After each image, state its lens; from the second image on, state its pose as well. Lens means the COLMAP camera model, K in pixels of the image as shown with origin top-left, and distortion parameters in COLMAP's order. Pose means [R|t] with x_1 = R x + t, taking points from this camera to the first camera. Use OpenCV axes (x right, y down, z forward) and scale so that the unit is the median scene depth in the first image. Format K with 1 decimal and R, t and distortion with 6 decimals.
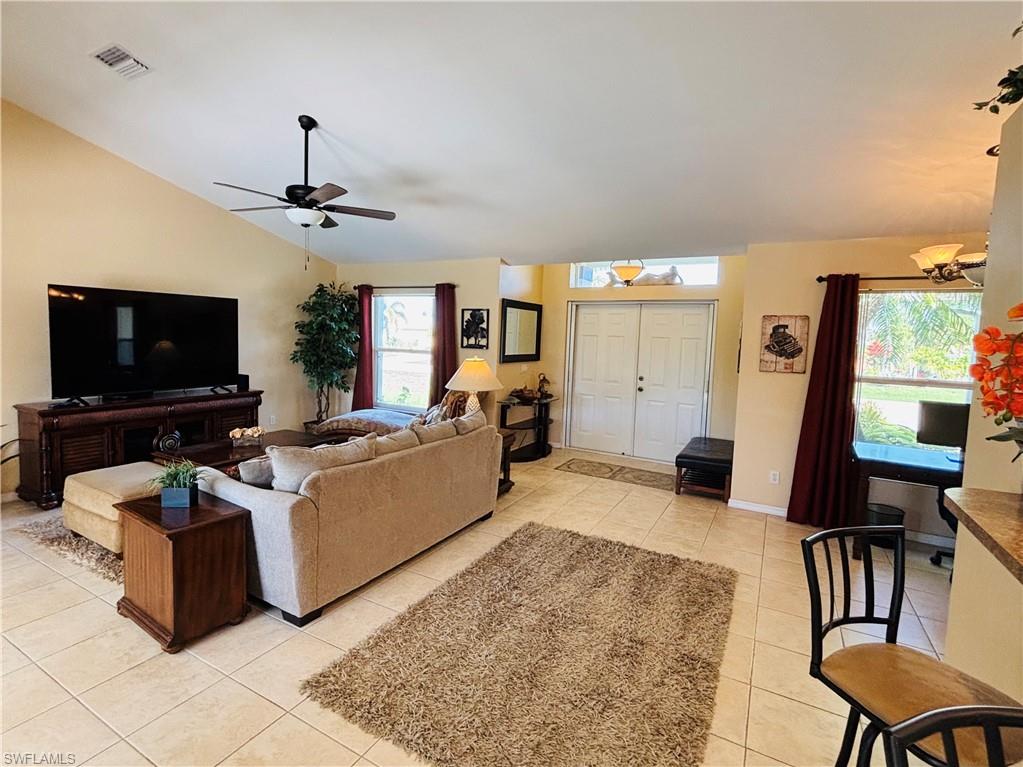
lens RADIAL K [[488.1, 0, 503.7], [0, 488.1, 371.9], [0, 0, 1]] dist [0.014359, 0.001947]
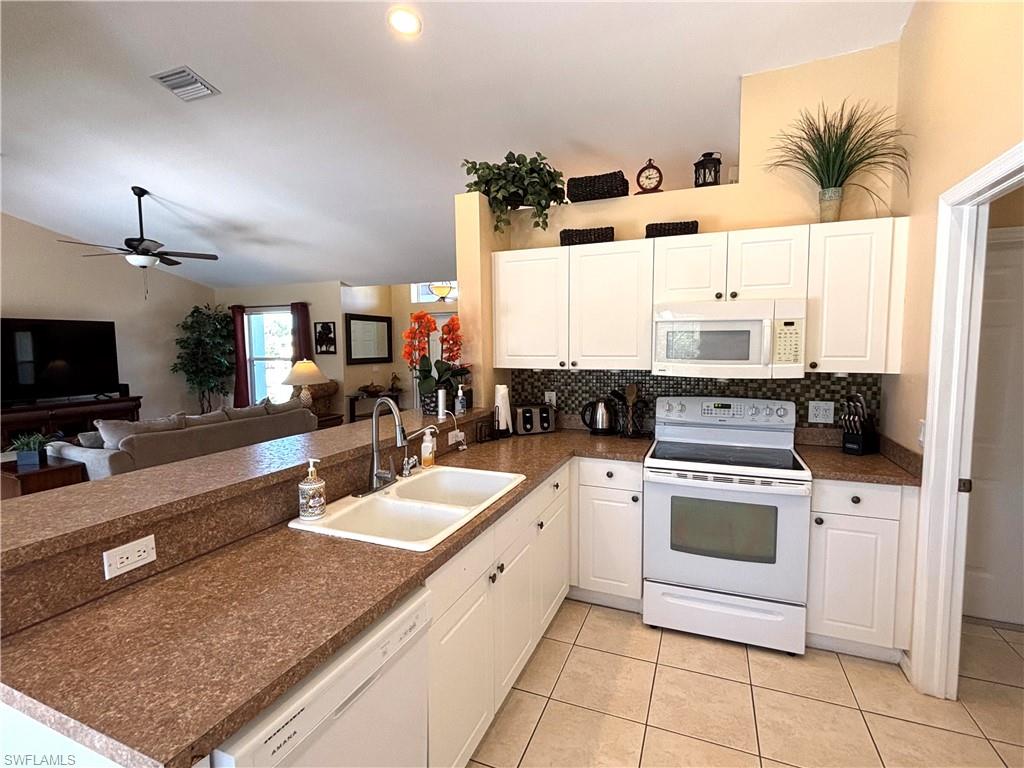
lens RADIAL K [[488.6, 0, 519.2], [0, 488.6, 384.3], [0, 0, 1]] dist [0.014359, 0.001947]
pose [[0.993909, -0.051061, 0.097662, 0.306868], [0.050065, 0.998666, 0.012623, 0.038035], [-0.098176, -0.007656, 0.995140, -0.296213]]
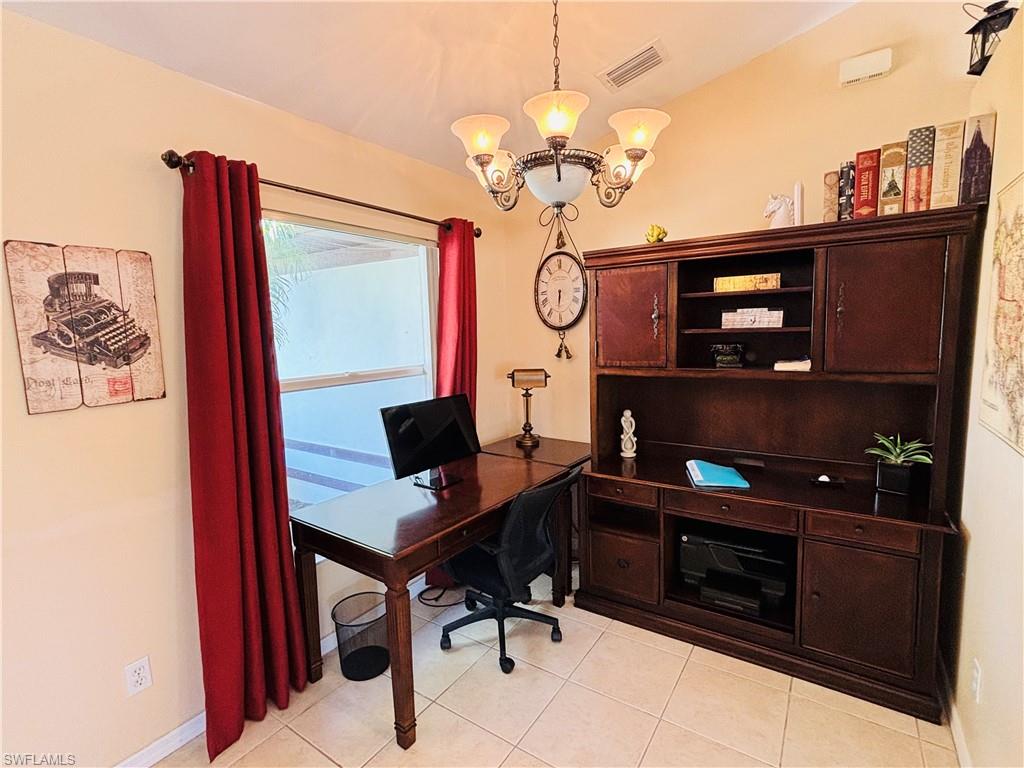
lens RADIAL K [[488.6, 0, 512.4], [0, 488.6, 377.1], [0, 0, 1]] dist [0.014359, 0.001947]
pose [[0.073062, -0.142572, 0.987084, 0.170536], [0.104115, 0.985412, 0.134624, -0.028003], [-0.991878, 0.092934, 0.086840, 0.491677]]
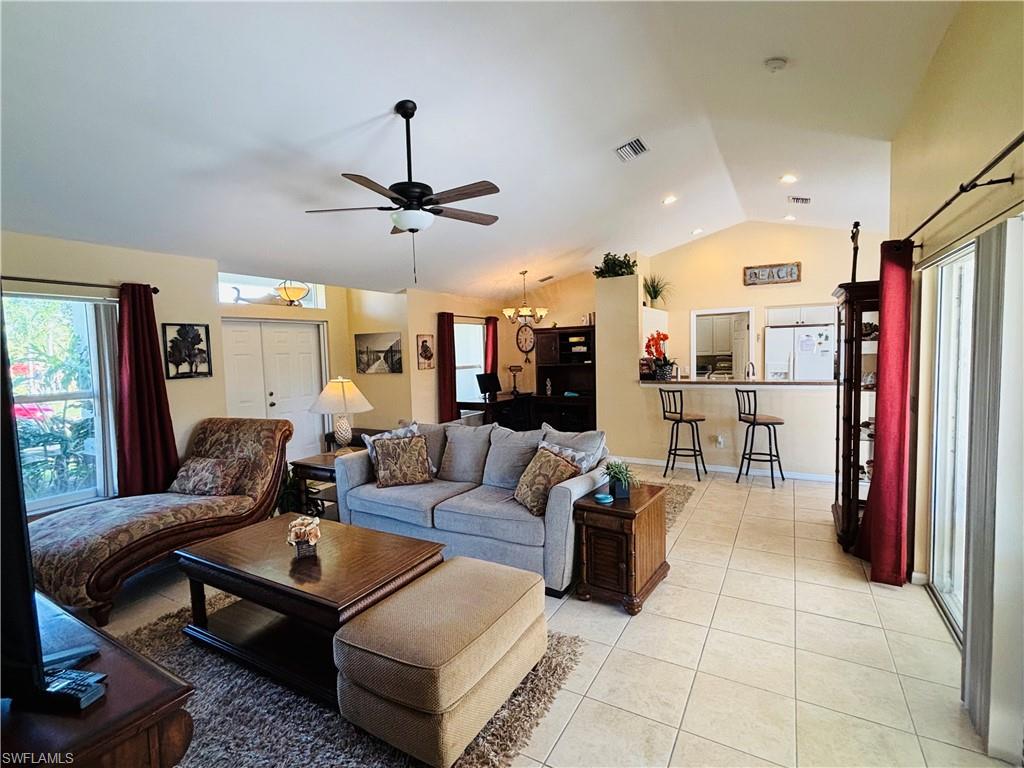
lens RADIAL K [[488.6, 0, 513.6], [0, 488.6, 385.1], [0, 0, 1]] dist [0.014359, 0.001947]
pose [[0.005486, -0.103995, 0.994563, -0.805559], [0.105935, 0.989041, 0.102833, -0.062107], [-0.994358, 0.104795, 0.016443, 0.505872]]
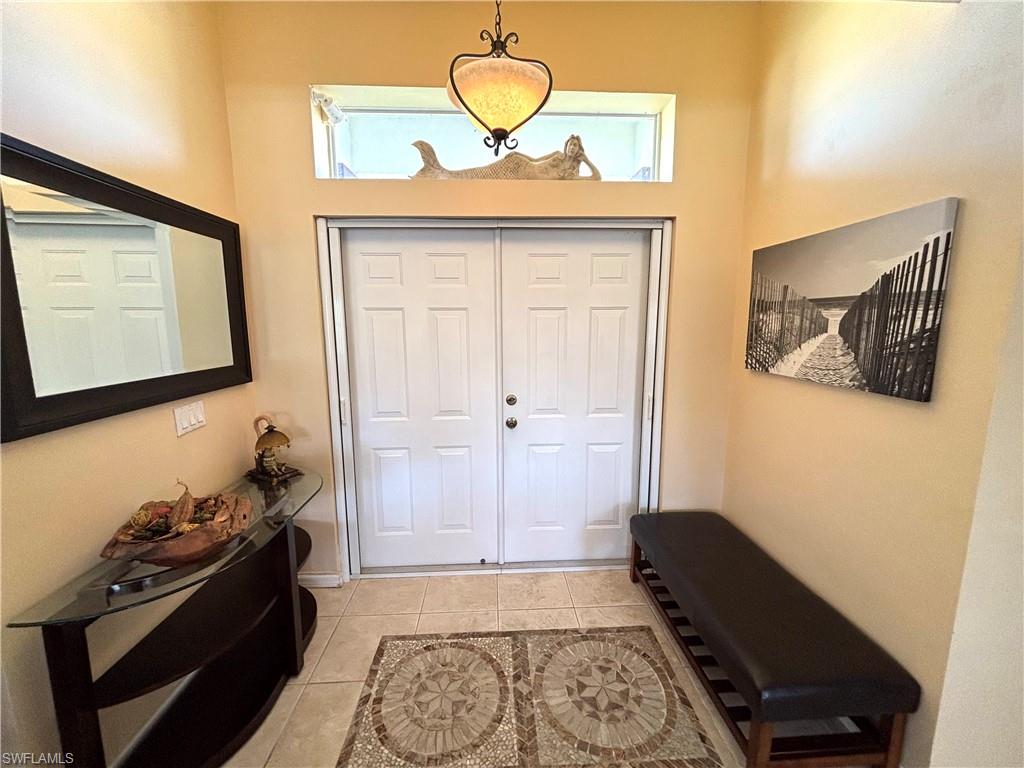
lens RADIAL K [[411.3, 0, 510.6], [0, 411.3, 382.8], [0, 0, 1]] dist [0.000776, 0.000059]
pose [[0.851431, -0.115595, 0.511568, 0.092707], [0.073720, 0.992102, 0.101481, -0.044936], [-0.519259, -0.048691, 0.853229, 0.724926]]
